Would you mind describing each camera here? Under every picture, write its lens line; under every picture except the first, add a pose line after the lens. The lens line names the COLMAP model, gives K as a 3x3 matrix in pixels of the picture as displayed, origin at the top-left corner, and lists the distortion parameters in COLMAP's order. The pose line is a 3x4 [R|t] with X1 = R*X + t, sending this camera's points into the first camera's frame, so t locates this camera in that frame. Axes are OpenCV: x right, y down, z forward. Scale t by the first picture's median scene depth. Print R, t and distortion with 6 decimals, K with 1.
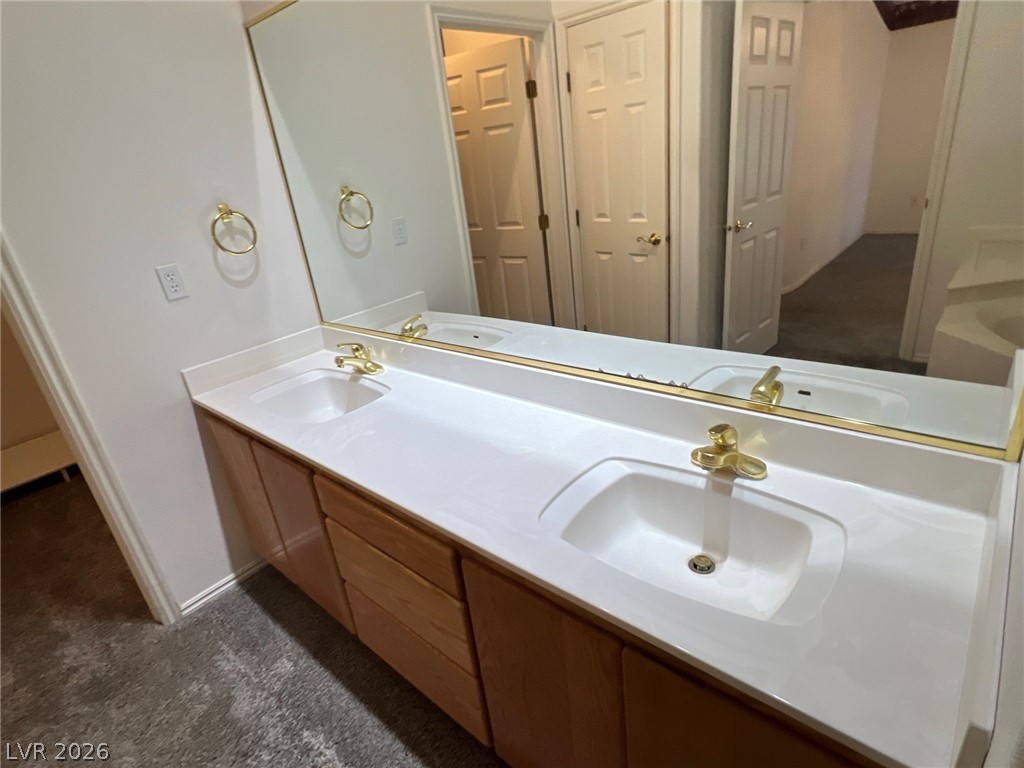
lens RADIAL K [[548.6, 0, 508.6], [0, 548.6, 384.2], [0, 0, 1]] dist [-0.001990, -0.000215]
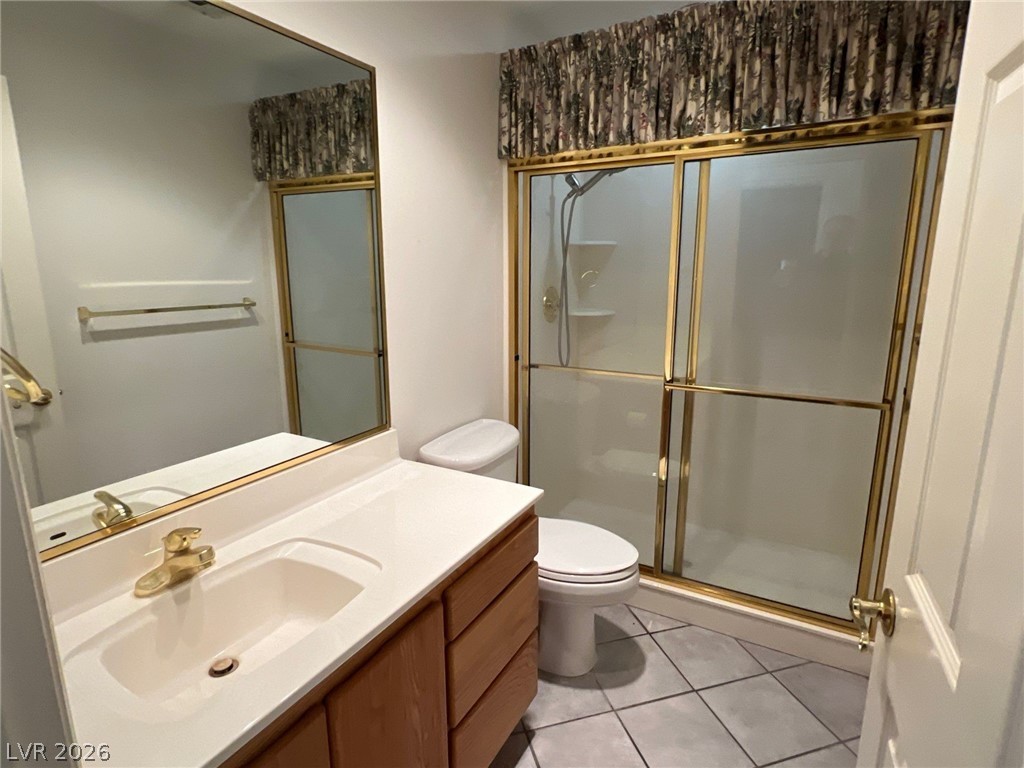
lens RADIAL K [[548.6, 0, 508.6], [0, 548.6, 384.2], [0, 0, 1]] dist [-0.001990, -0.000215]
pose [[-0.207855, -0.093409, 0.973689, -0.661822], [0.403807, 0.898454, 0.172393, -0.088753], [-0.890919, 0.429016, -0.149029, 0.470567]]
